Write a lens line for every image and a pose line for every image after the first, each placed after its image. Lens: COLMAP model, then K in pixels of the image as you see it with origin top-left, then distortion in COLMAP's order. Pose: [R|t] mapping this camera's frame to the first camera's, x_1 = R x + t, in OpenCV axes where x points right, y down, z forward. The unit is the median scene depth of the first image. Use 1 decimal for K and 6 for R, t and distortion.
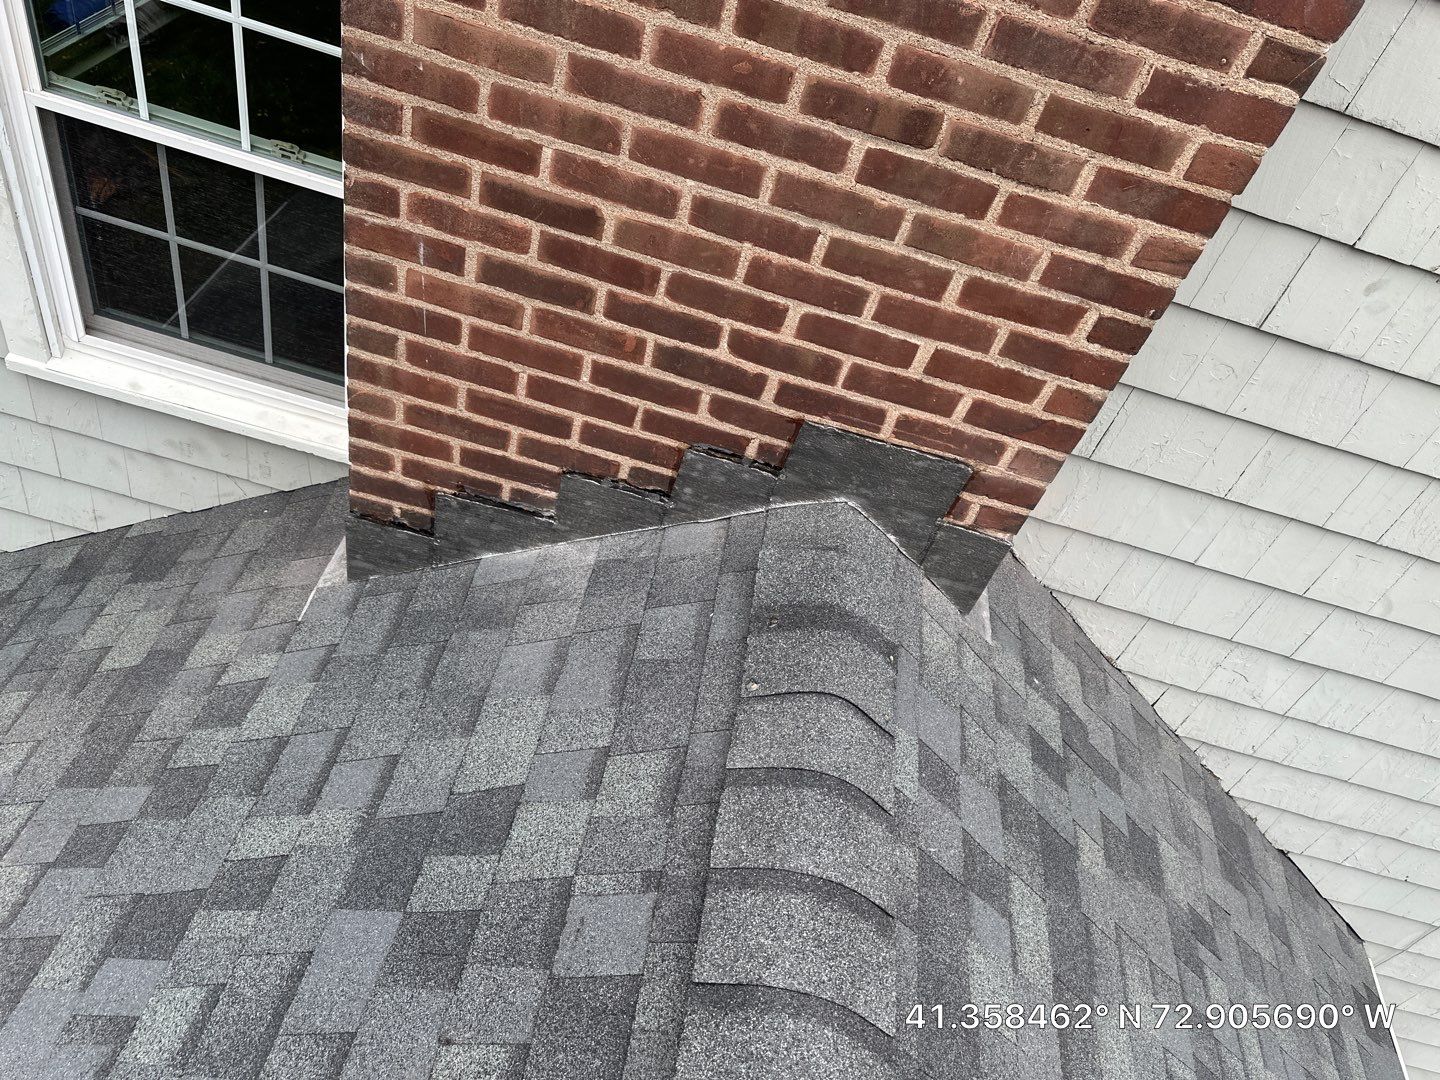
lens RADIAL K [[1062.4, 0, 734.4], [0, 1062.4, 575.4], [0, 0, 1]] dist [0.010725, -0.043344]
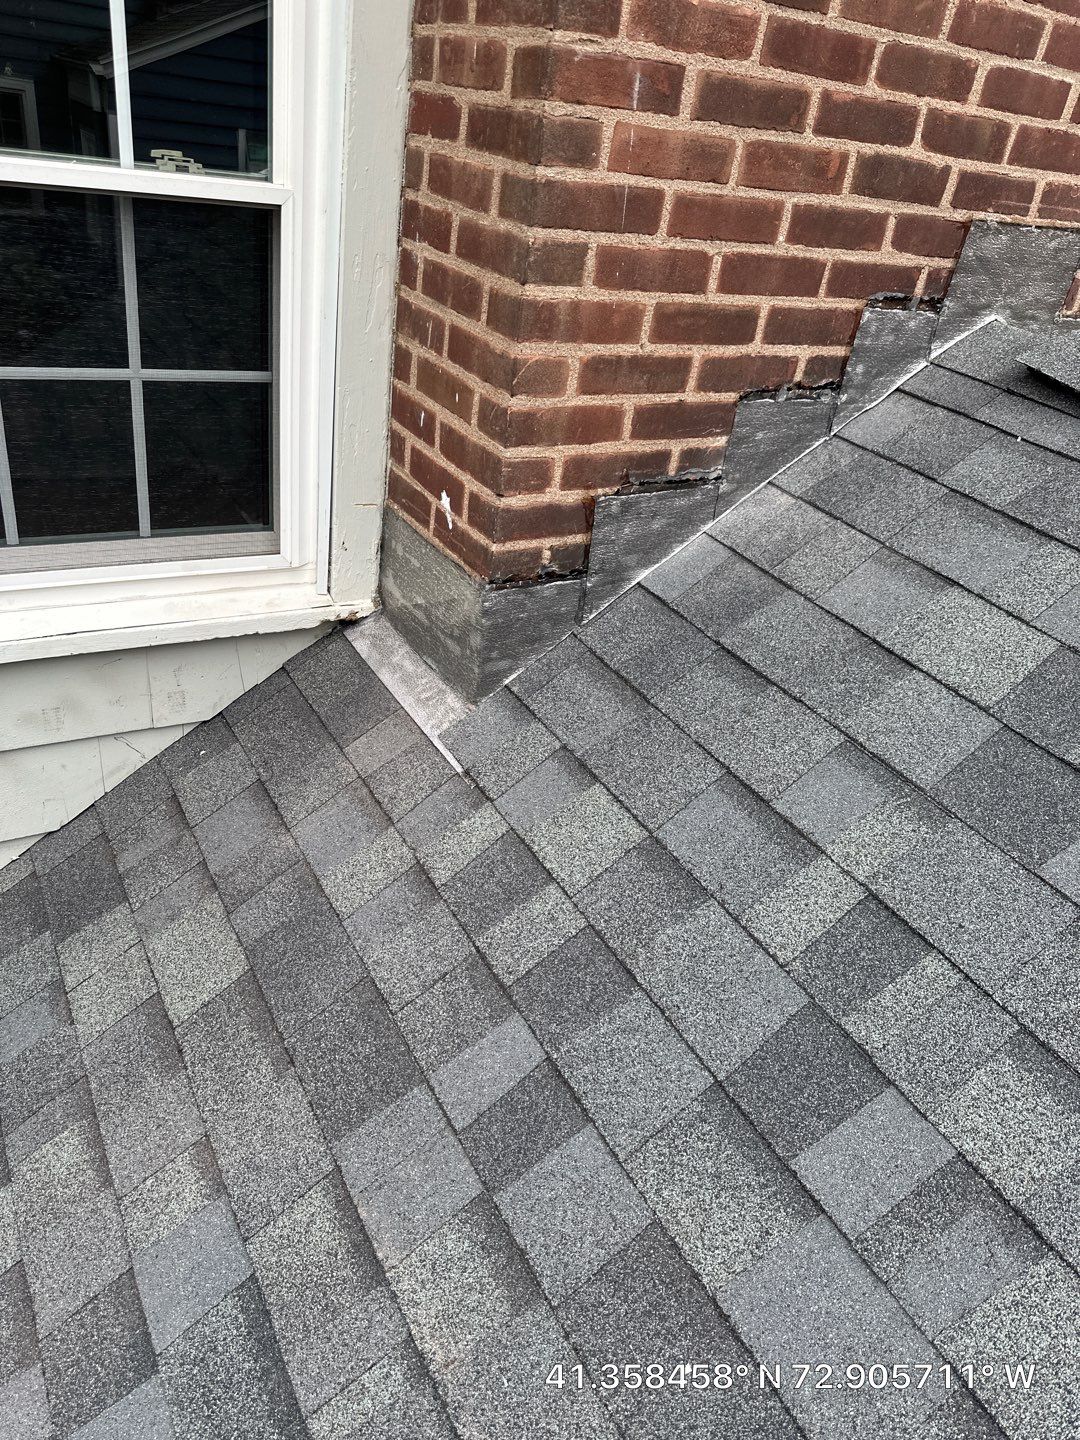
lens RADIAL K [[1062.4, 0, 563.9], [0, 1062.4, 754.5], [0, 0, 1]] dist [0.010725, -0.043344]
pose [[0.791562, -0.452626, 0.410558, -0.712855], [0.488394, 0.872391, 0.020150, 0.057701], [-0.367288, 0.184564, 0.911612, 0.347561]]
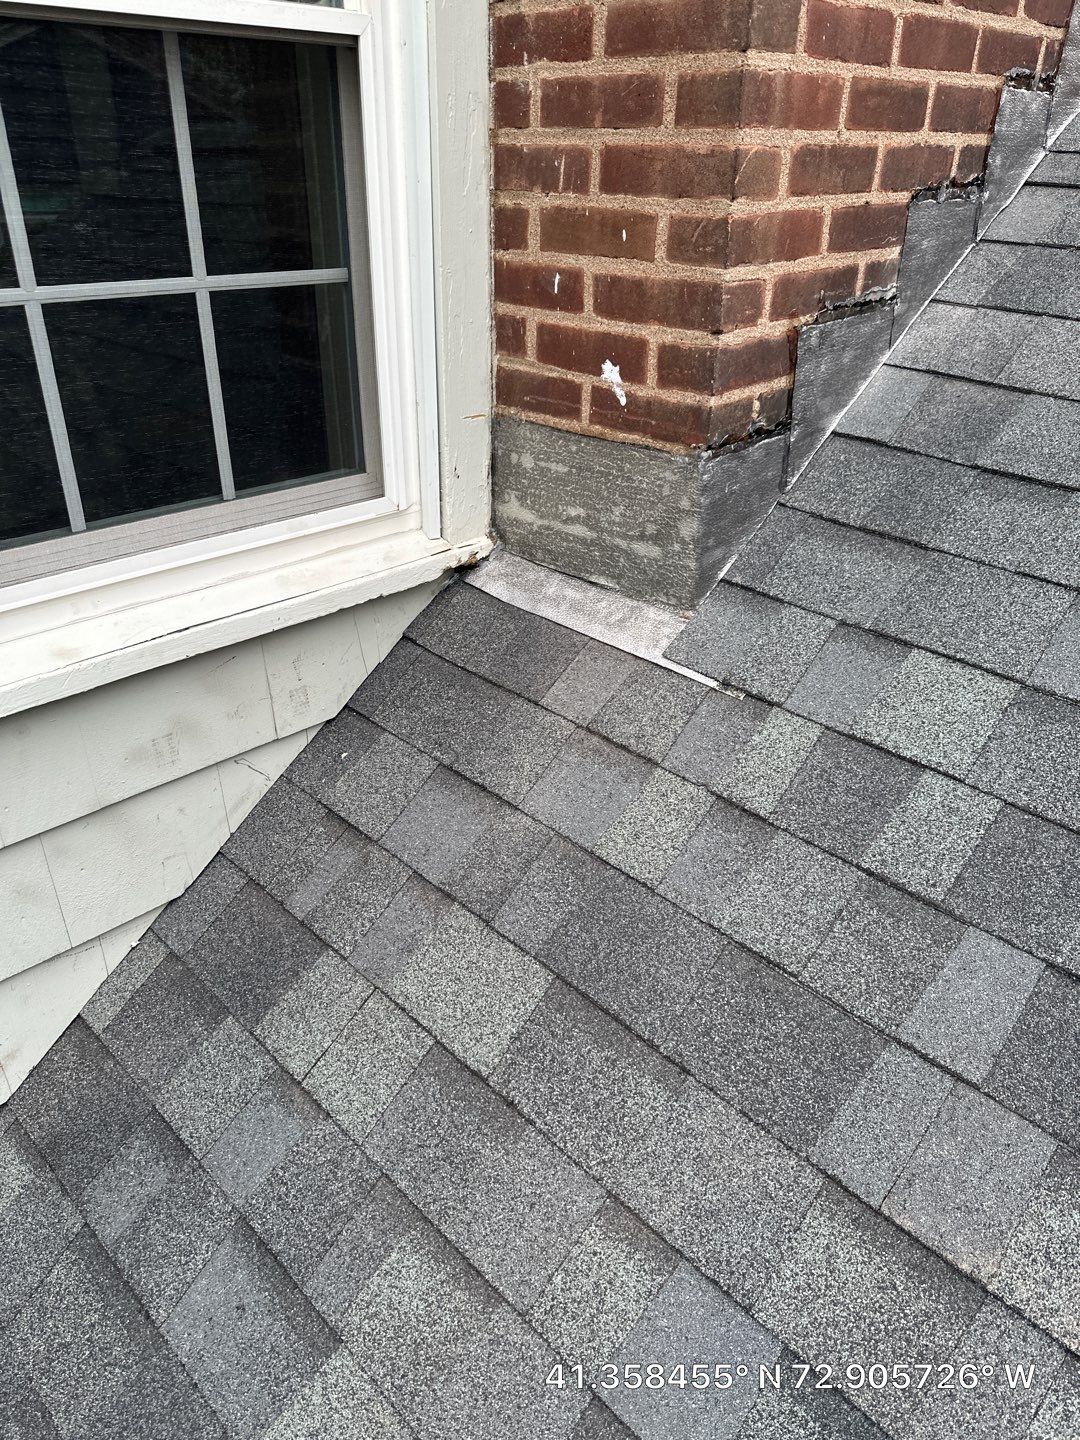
lens RADIAL K [[1062.4, 0, 536.2], [0, 1062.4, 737.4], [0, 0, 1]] dist [0.010725, -0.043344]
pose [[0.597352, -0.600237, 0.531870, -0.886136], [0.670456, 0.737678, 0.079500, -0.055107], [-0.440067, 0.309107, 0.843086, 0.612481]]
